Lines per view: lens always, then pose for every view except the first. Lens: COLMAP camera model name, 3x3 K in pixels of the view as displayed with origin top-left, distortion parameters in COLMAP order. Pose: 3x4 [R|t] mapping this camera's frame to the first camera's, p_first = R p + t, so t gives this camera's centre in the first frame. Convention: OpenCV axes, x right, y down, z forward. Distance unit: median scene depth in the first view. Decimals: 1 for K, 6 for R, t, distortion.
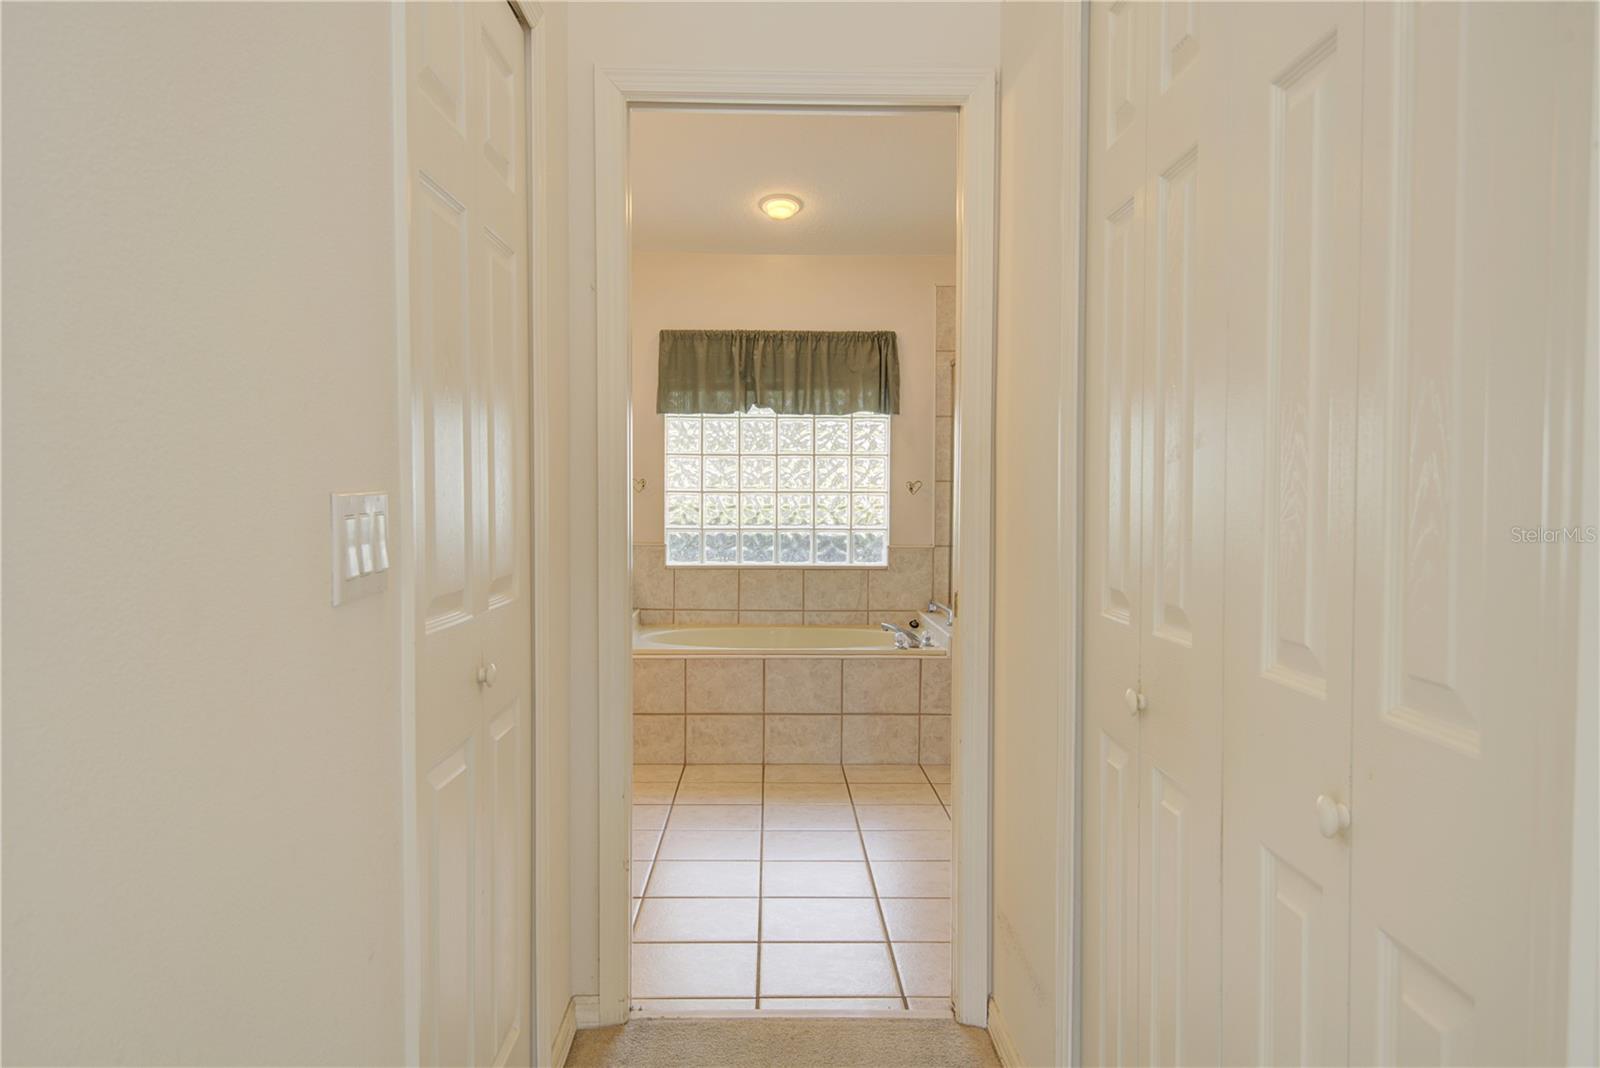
lens RADIAL K [[1141.6, 0, 795.2], [0, 1141.6, 540.4], [0, 0, 1]] dist [0.007605, -0.007557]
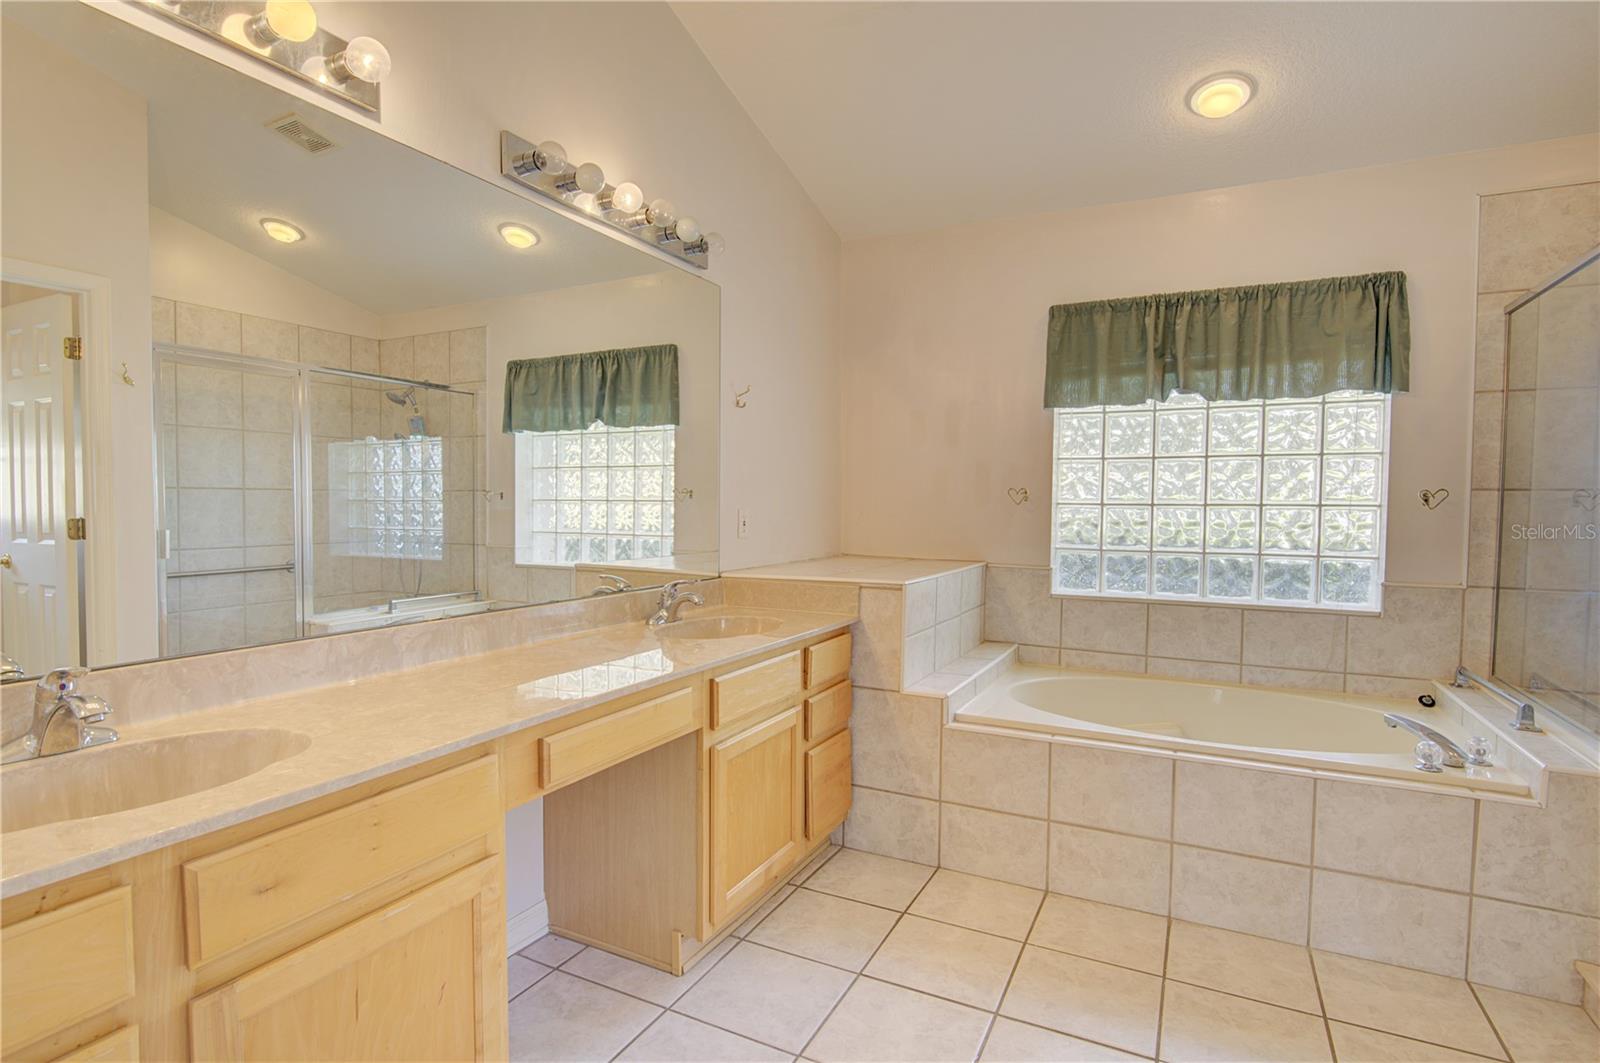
lens RADIAL K [[821.3, 0, 788.1], [0, 821.3, 537.4], [0, 0, 1]] dist [-0.003105, -0.000862]
pose [[0.881274, 0.022276, -0.472080, -0.002481], [-0.022552, 0.999733, 0.005074, -0.017269], [0.472066, 0.006174, 0.881541, 0.389021]]
